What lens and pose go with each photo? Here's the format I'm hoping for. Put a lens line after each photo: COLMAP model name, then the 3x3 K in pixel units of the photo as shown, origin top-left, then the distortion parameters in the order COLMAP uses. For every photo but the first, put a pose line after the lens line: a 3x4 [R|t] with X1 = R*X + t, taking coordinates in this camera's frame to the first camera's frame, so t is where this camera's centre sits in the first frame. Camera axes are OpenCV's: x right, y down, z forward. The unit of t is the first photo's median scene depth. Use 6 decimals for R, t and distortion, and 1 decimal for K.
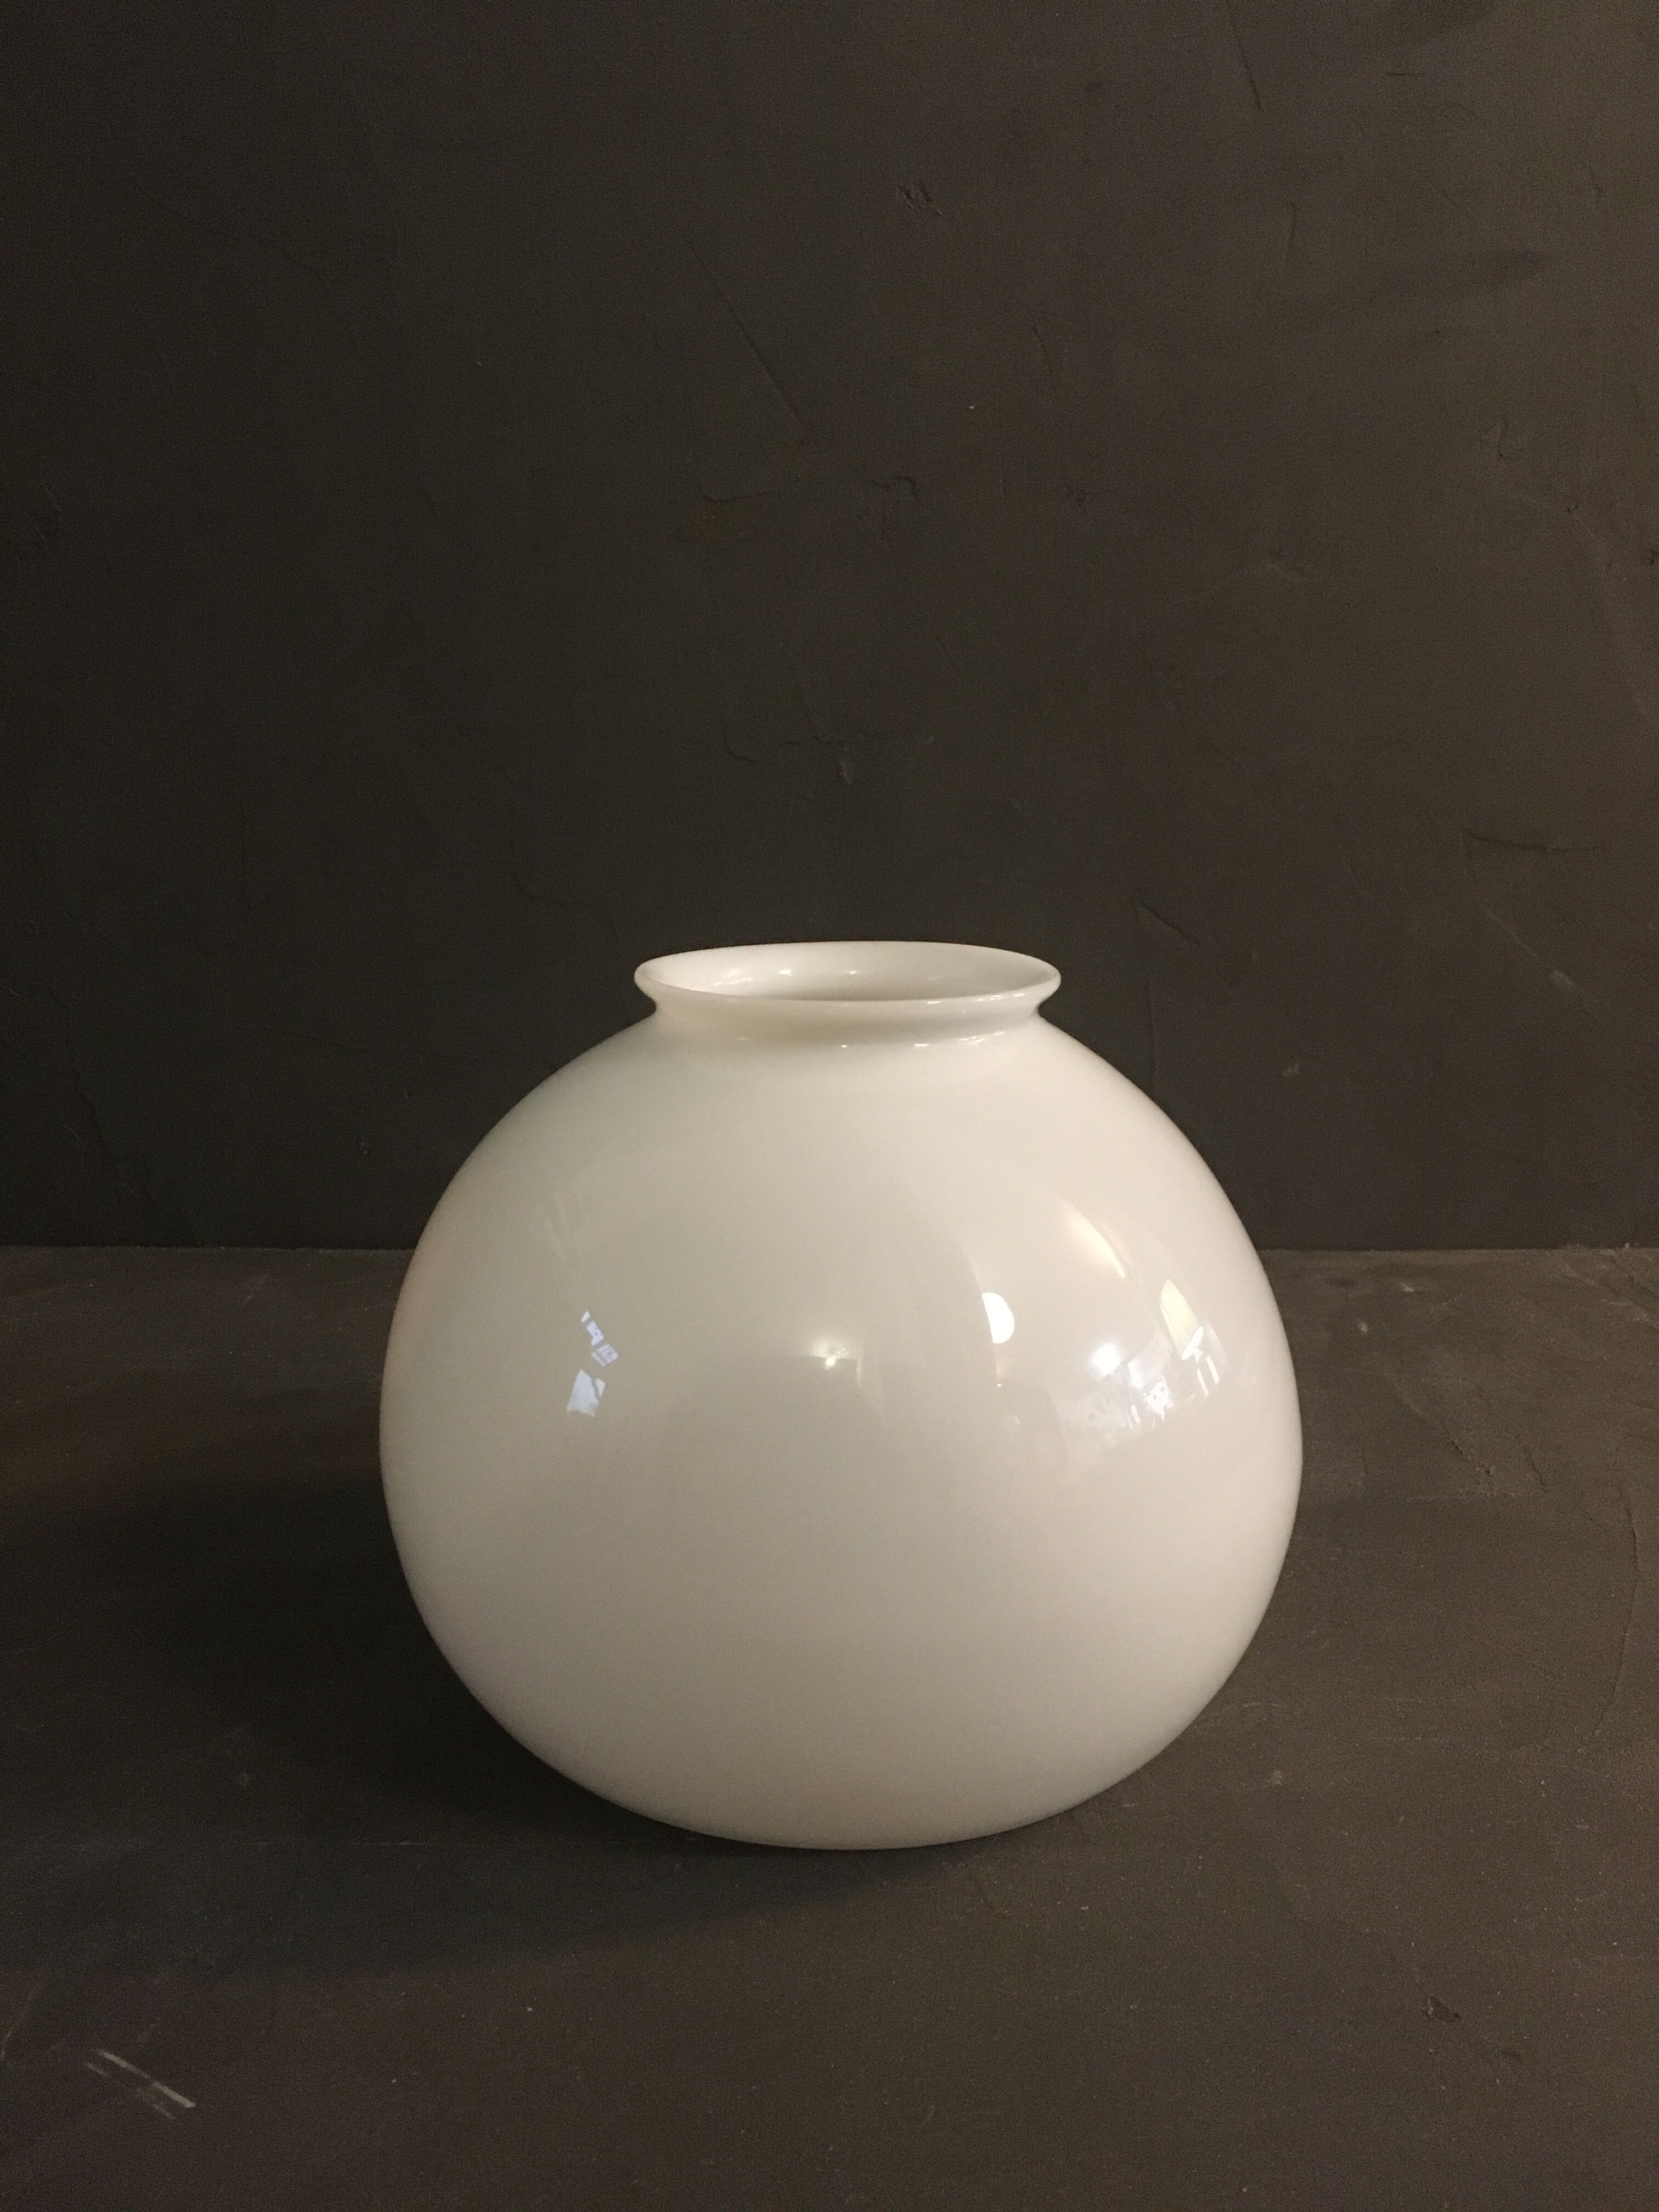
lens RADIAL K [[1912.7, 0, 822.1], [0, 1912.7, 1097.4], [0, 0, 1]] dist [0.026805, -0.075806]
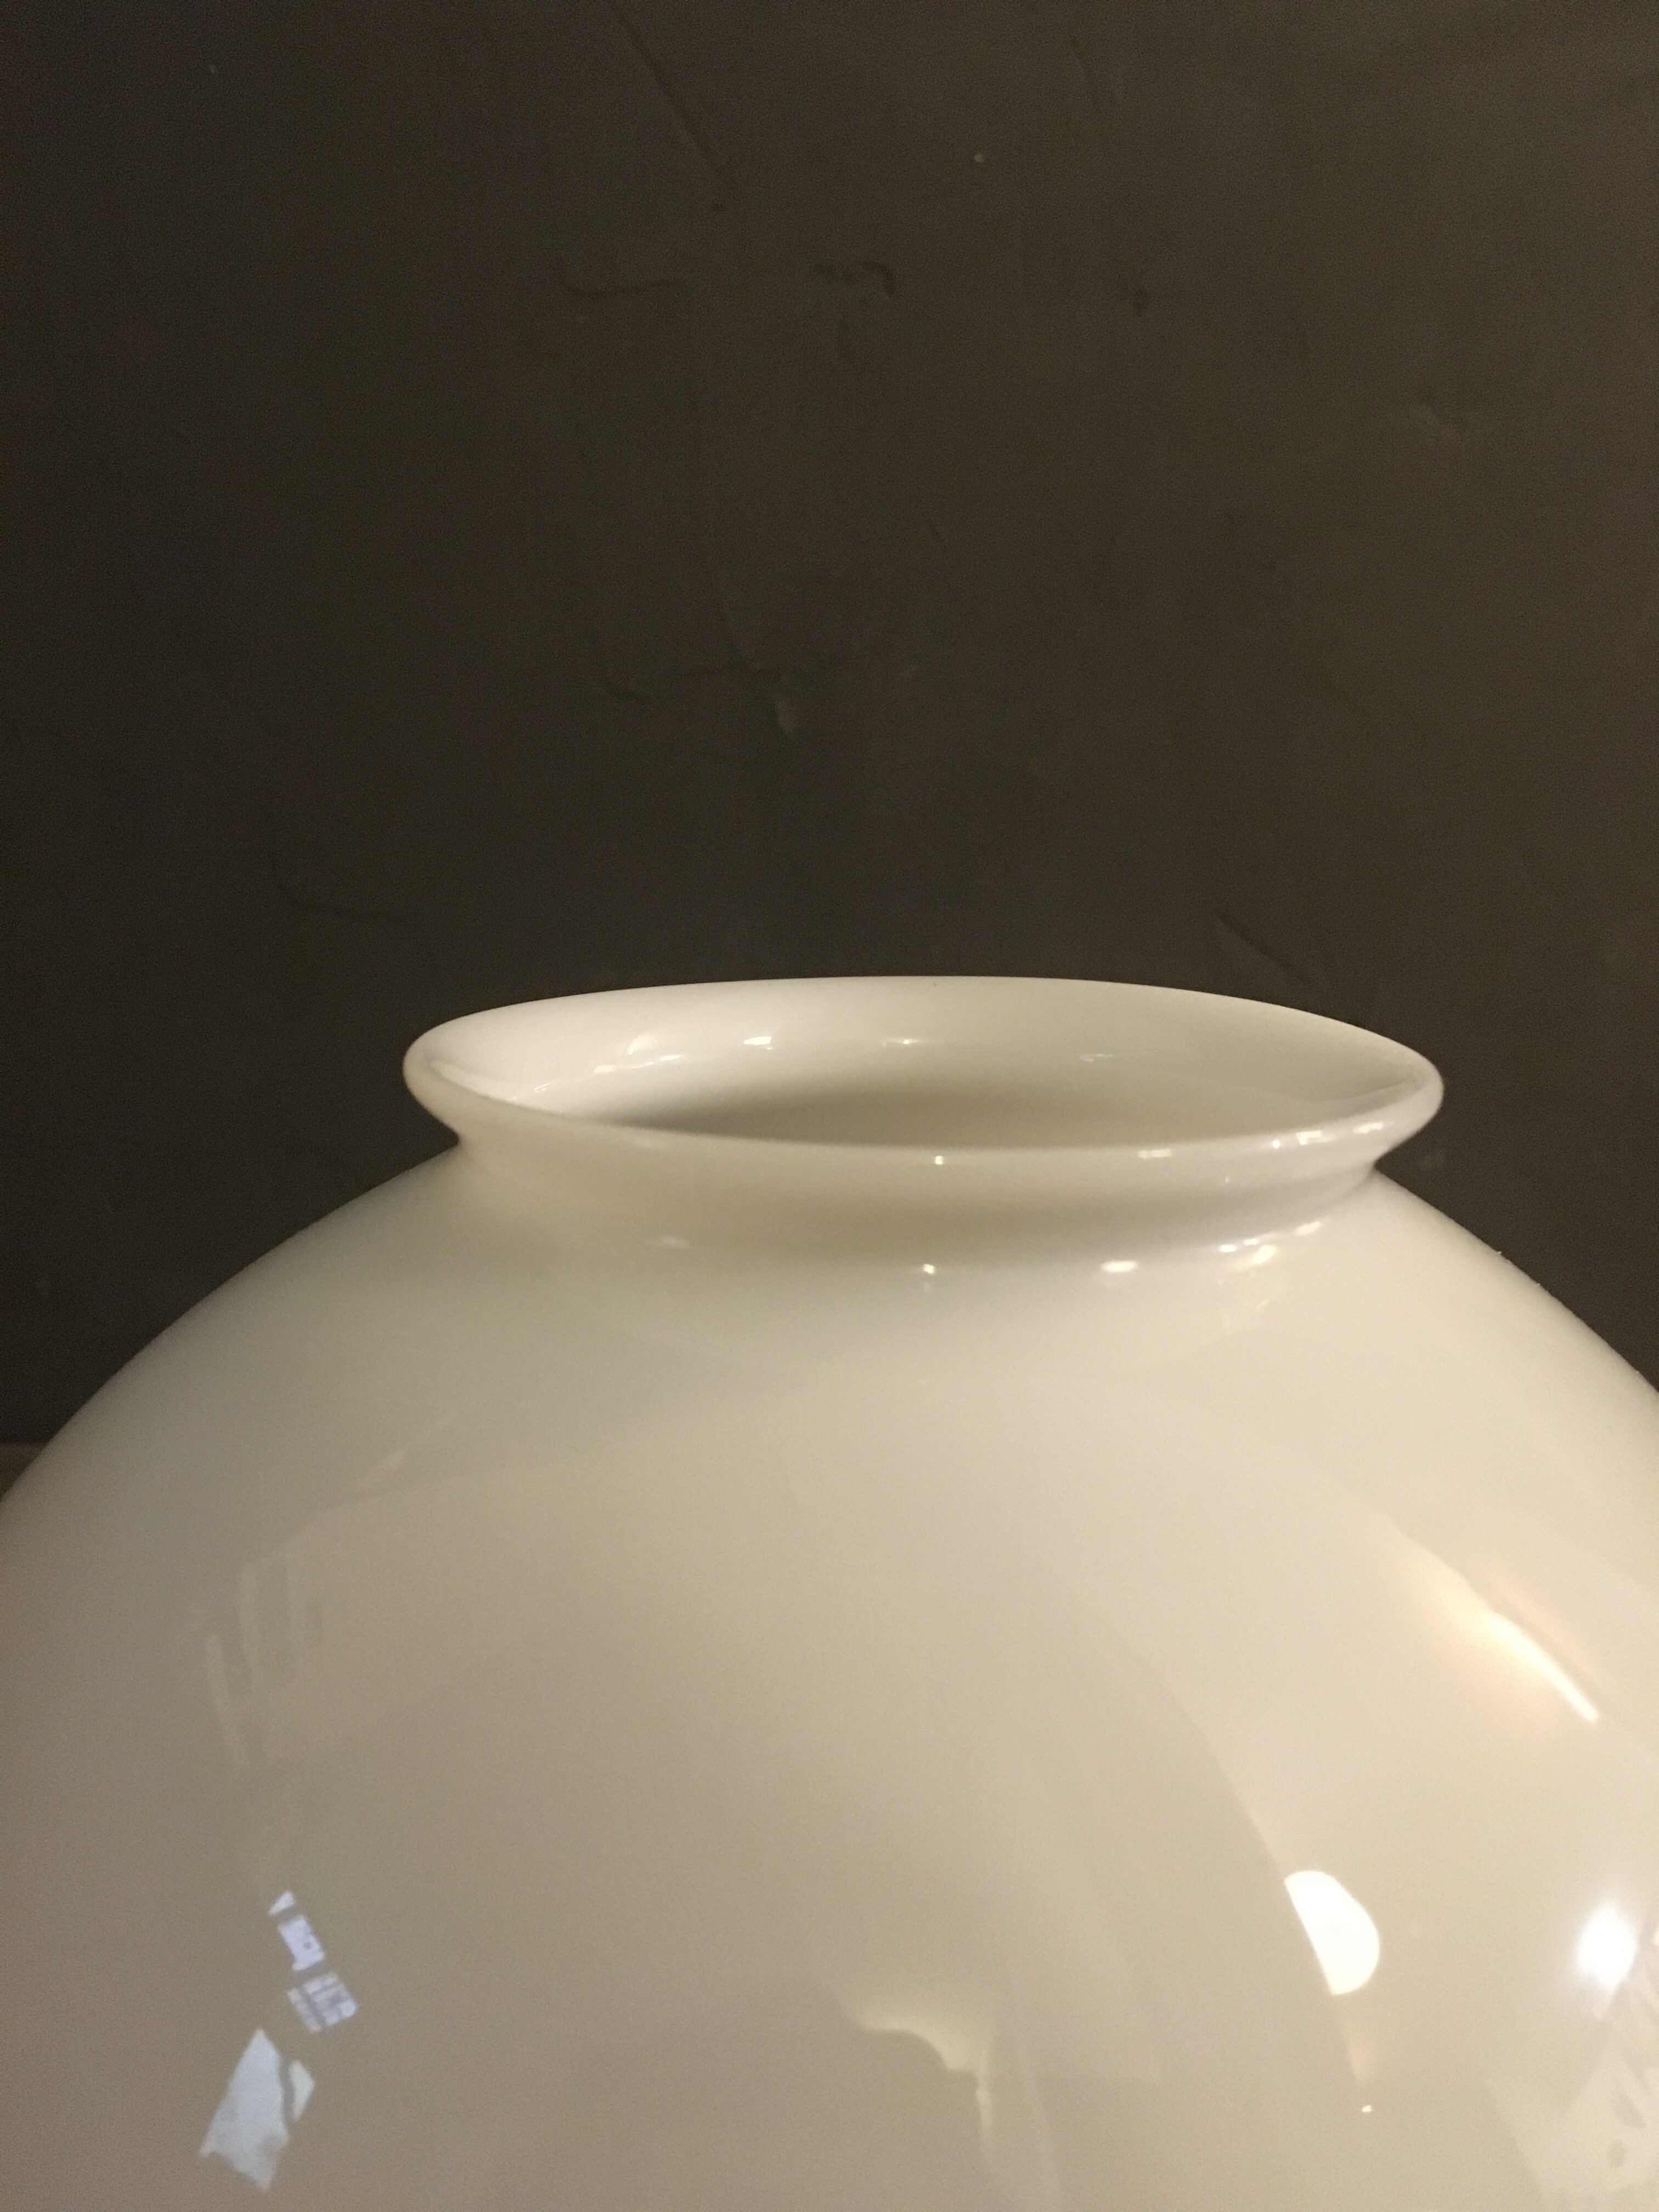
lens RADIAL K [[1912.7, 0, 817.6], [0, 1912.7, 1113.2], [0, 0, 1]] dist [0.026805, -0.075806]
pose [[0.997883, -0.003792, 0.064923, -0.025879], [0.003872, 0.999992, -0.001107, -0.041521], [-0.064918, 0.001356, 0.997890, 0.441248]]
